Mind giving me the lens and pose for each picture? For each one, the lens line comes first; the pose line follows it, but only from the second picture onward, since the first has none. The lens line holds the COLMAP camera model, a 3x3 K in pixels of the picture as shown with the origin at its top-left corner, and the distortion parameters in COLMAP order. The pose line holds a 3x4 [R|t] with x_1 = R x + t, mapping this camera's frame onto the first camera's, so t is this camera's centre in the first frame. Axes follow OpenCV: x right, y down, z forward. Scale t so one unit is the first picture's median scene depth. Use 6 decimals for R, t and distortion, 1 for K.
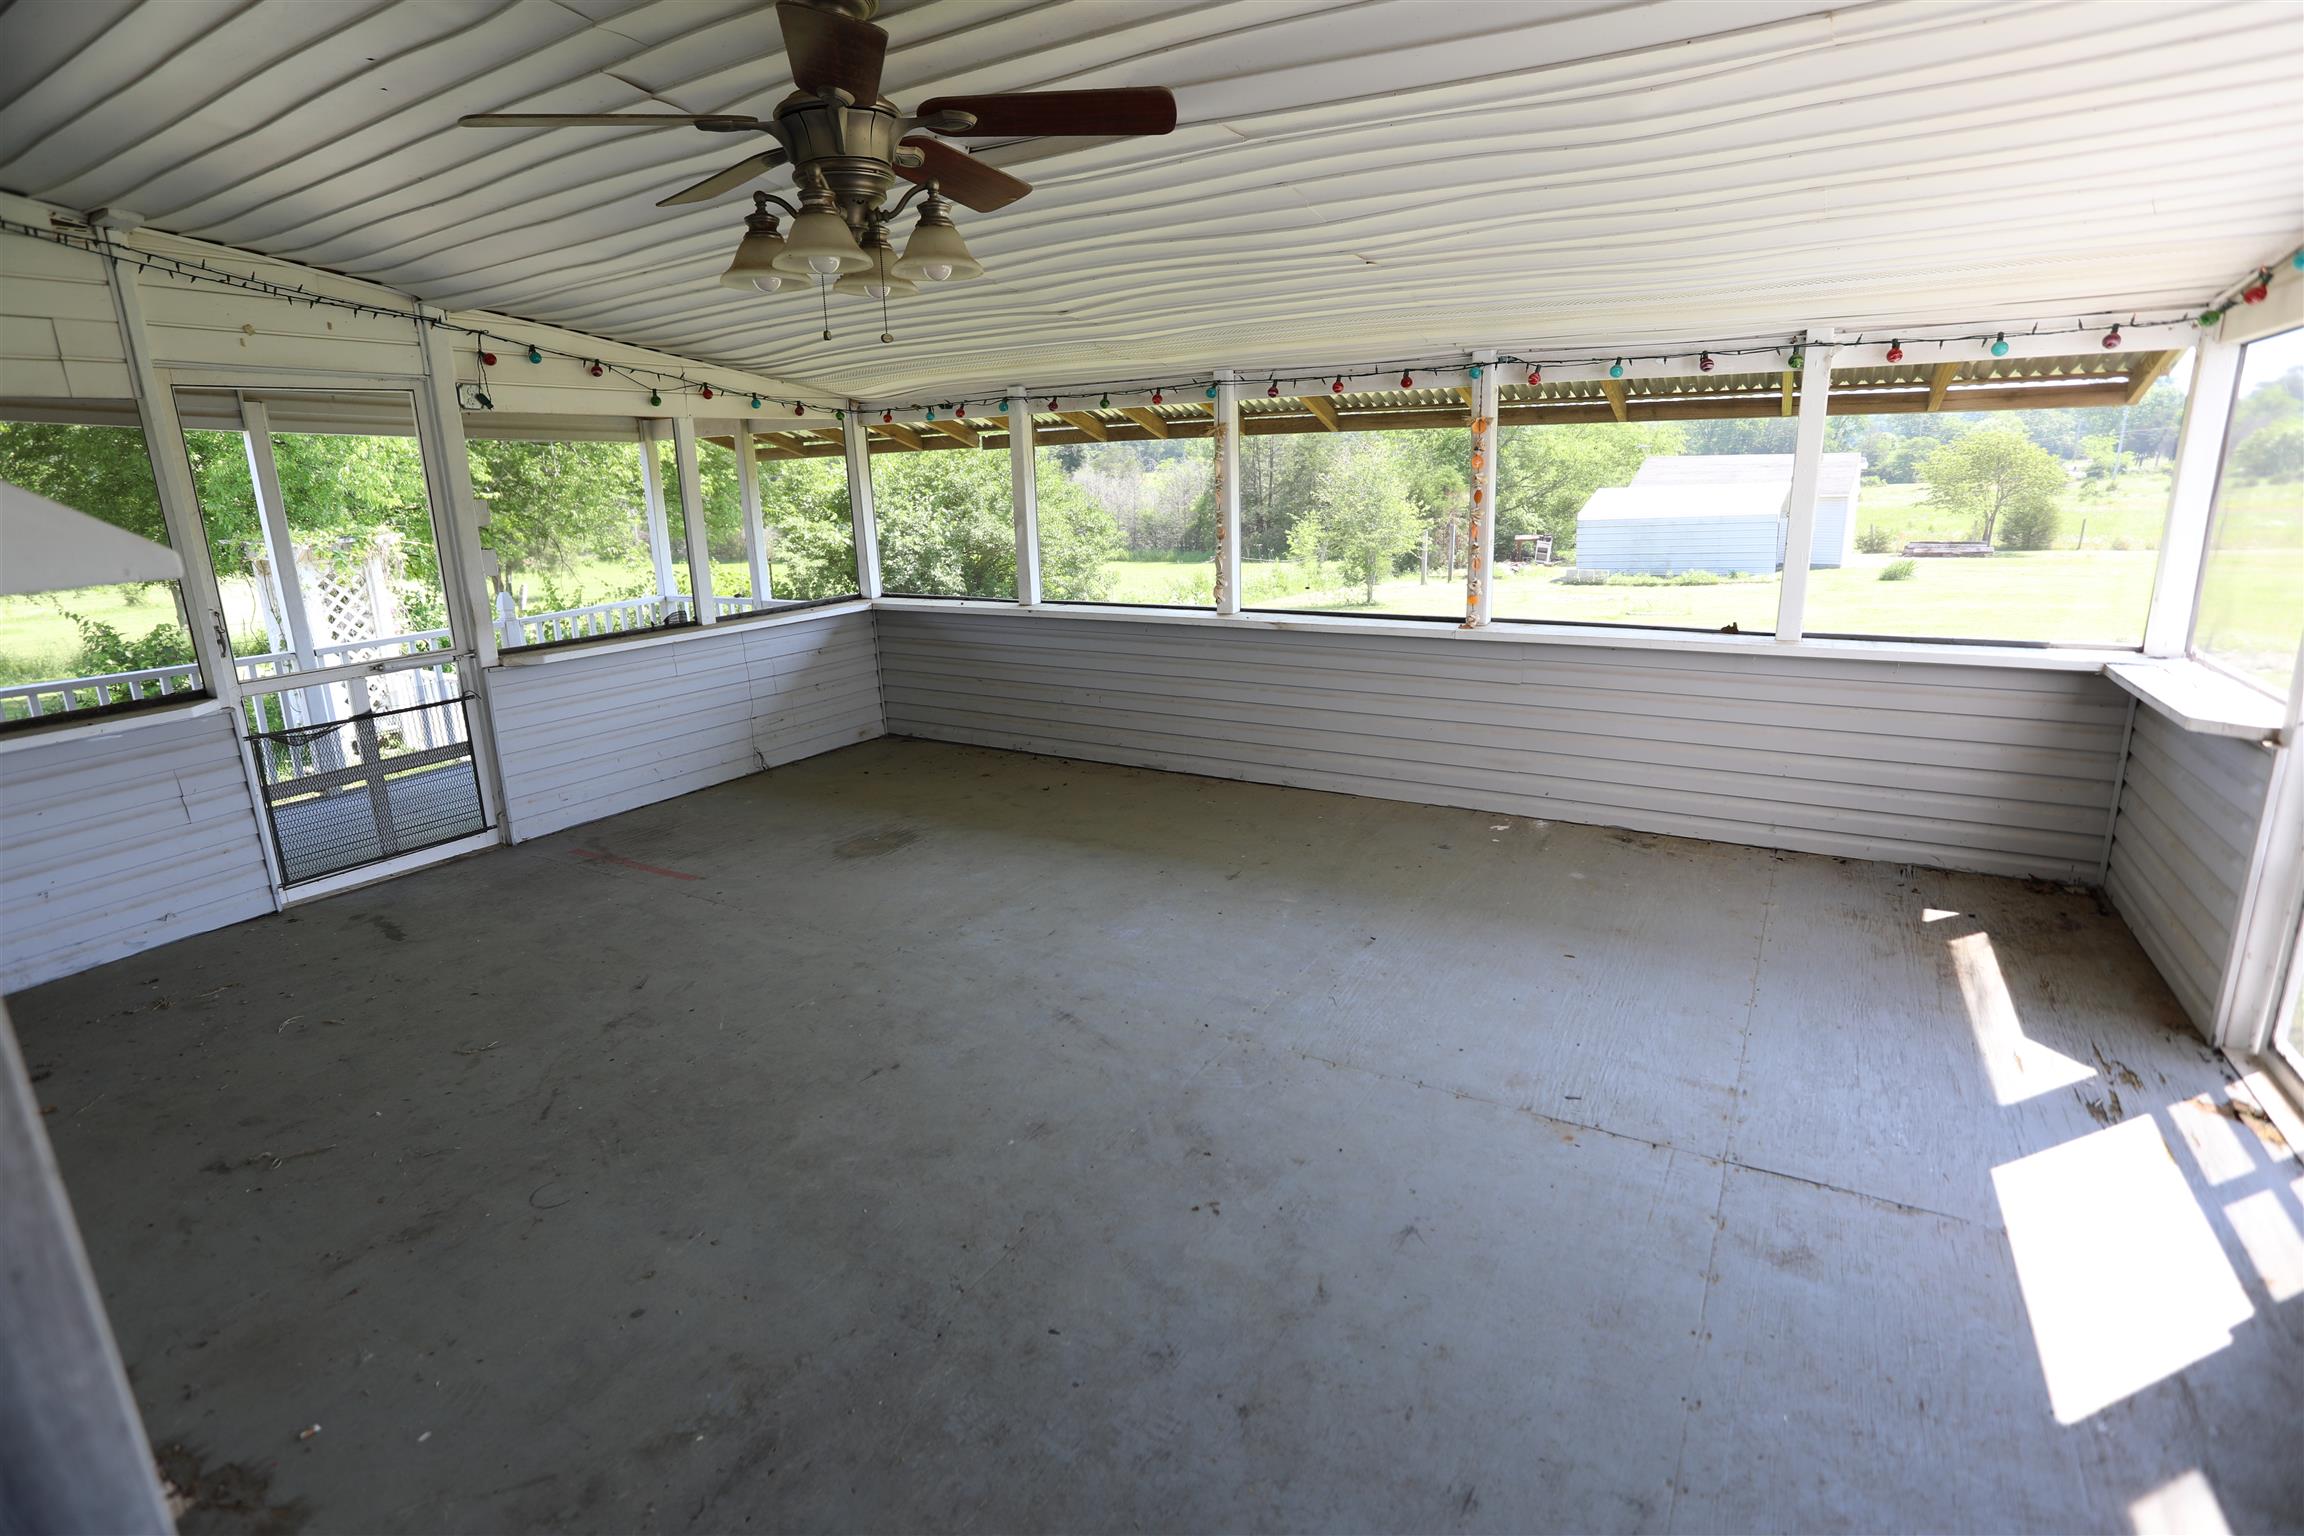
lens RADIAL K [[1114.9, 0, 1147.0], [0, 1114.9, 759.6], [0, 0, 1]] dist [-0.064659, 0.027267]
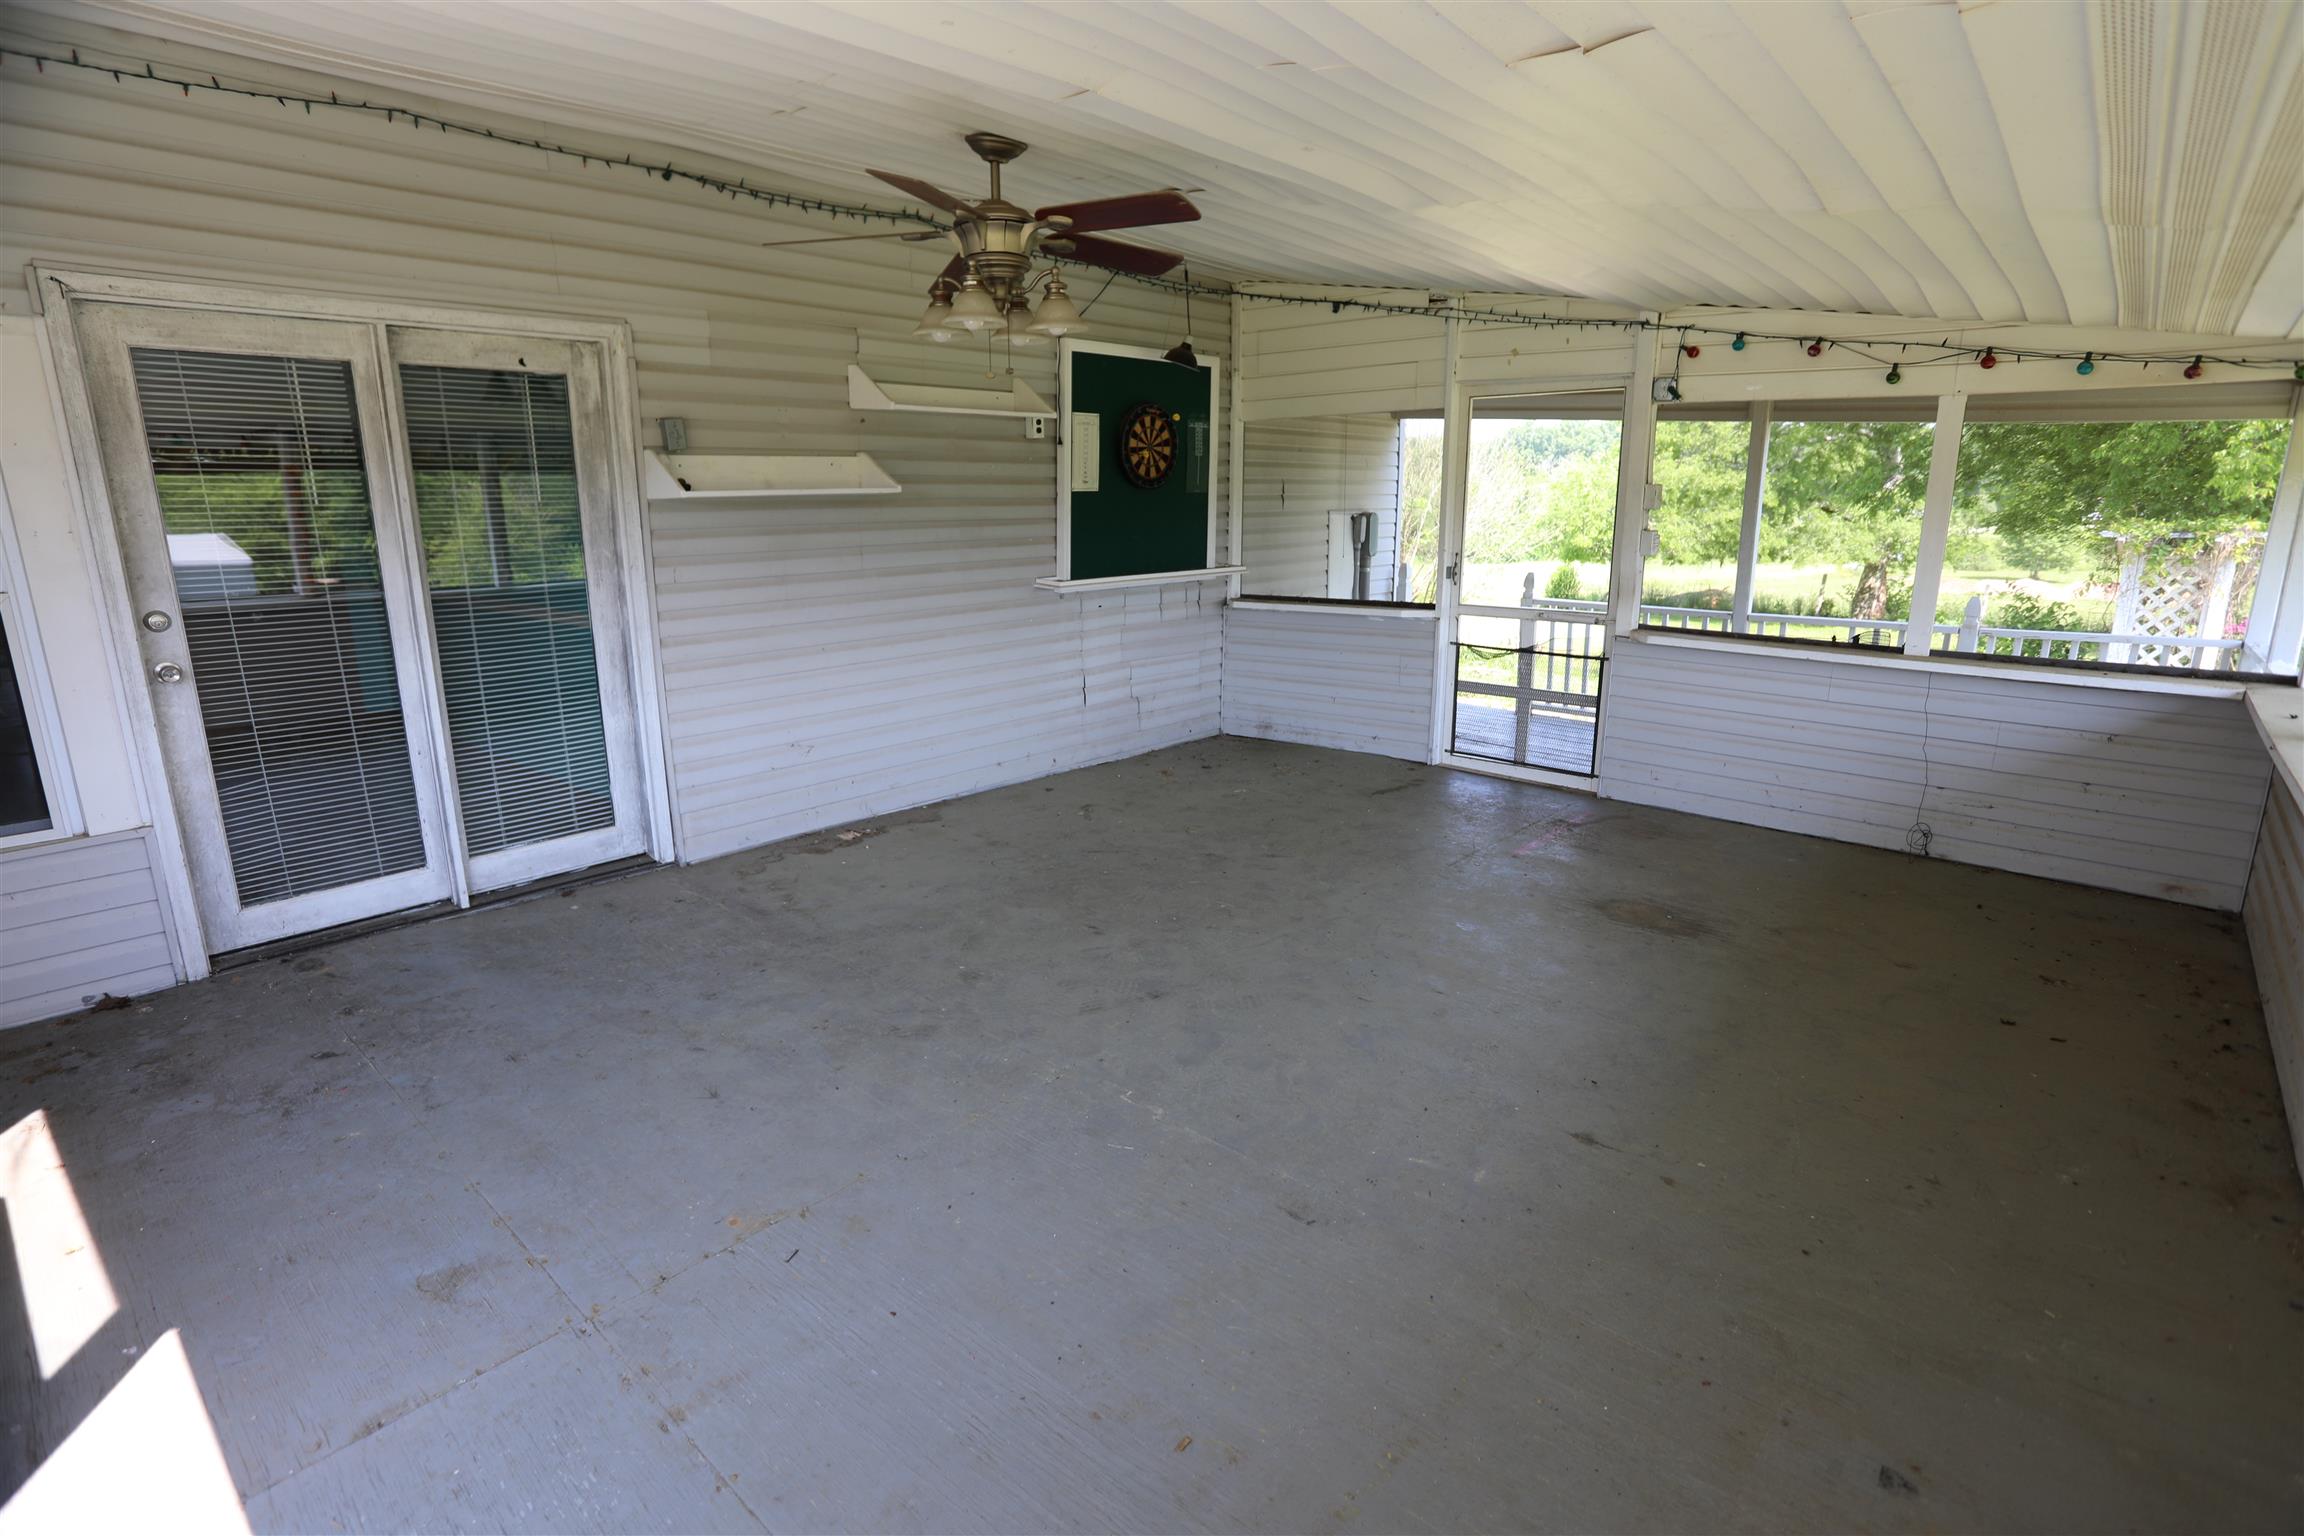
lens RADIAL K [[1114.9, 0, 1147.0], [0, 1114.9, 759.6], [0, 0, 1]] dist [-0.064659, 0.027267]
pose [[-0.179527, 0.259880, -0.948806, 0.602305], [-0.241004, 0.923466, 0.298541, -0.197181], [0.953775, 0.282263, -0.103155, 0.733812]]
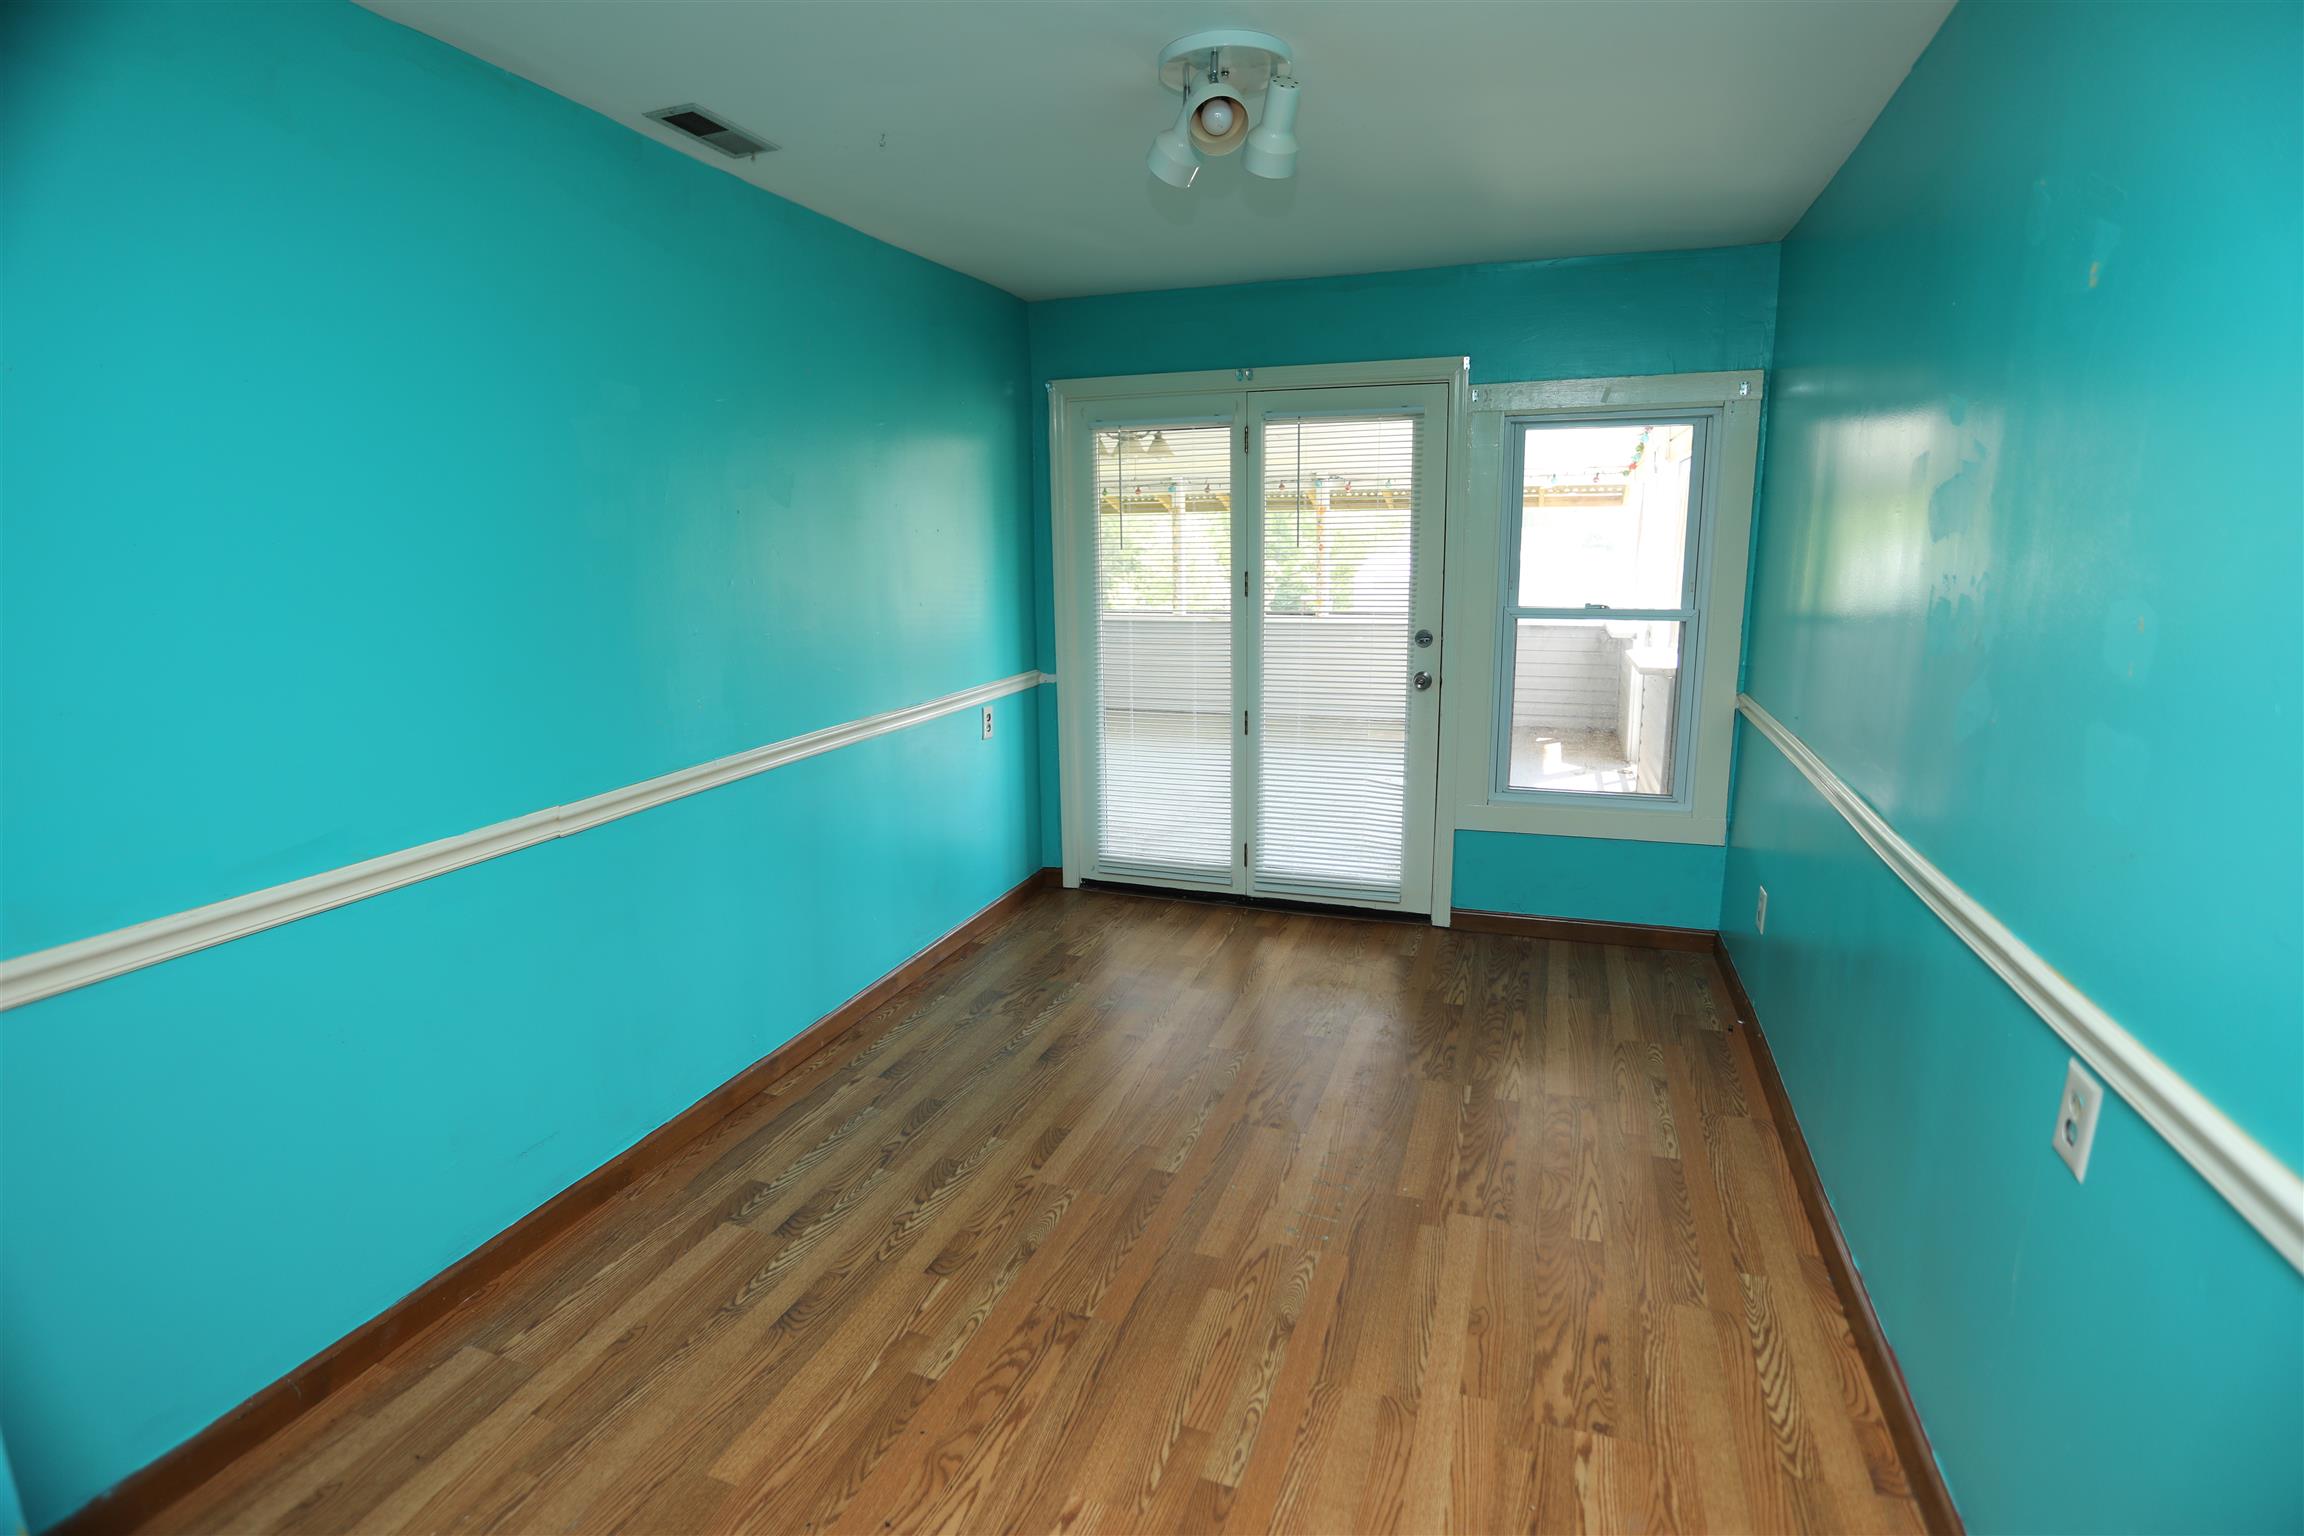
lens RADIAL K [[1114.9, 0, 1147.0], [0, 1114.9, 759.6], [0, 0, 1]] dist [-0.064659, 0.027267]
pose [[0.982697, -0.021813, 0.183933, -0.368716], [0.032657, 0.997889, -0.056133, 0.236543], [-0.182320, 0.061169, 0.981335, -0.838408]]
